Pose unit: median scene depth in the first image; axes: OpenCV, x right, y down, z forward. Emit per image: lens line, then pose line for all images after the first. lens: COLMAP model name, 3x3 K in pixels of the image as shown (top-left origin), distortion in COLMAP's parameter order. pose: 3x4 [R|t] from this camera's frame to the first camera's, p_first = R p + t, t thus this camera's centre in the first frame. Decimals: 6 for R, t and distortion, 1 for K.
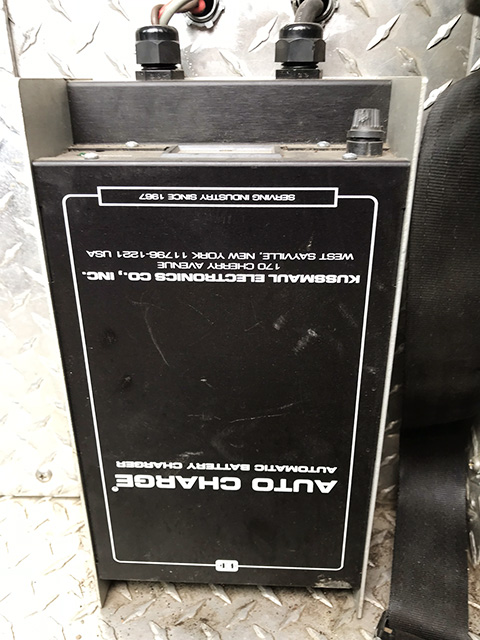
lens RADIAL K [[526.7, 0, 238.8], [0, 526.7, 315.5], [0, 0, 1]] dist [0.025431, -0.031380]
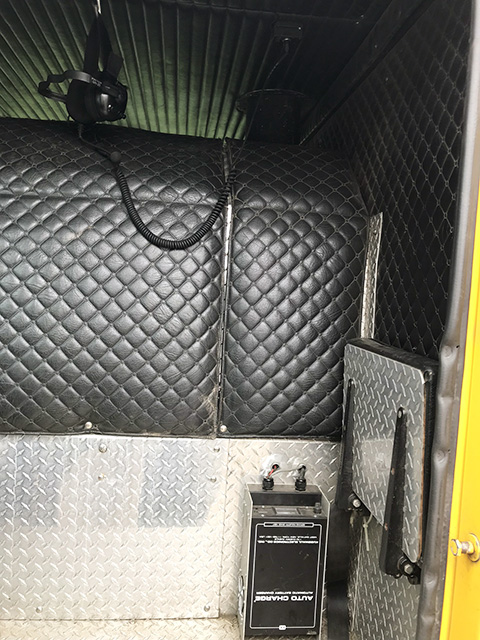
lens RADIAL K [[526.7, 0, 245.7], [0, 526.7, 320.6], [0, 0, 1]] dist [0.025431, -0.031380]
pose [[0.985351, 0.052776, 0.162168, -1.025062], [0.005288, 0.940998, -0.338370, -0.272144], [-0.170457, 0.334271, 0.926934, -3.147294]]
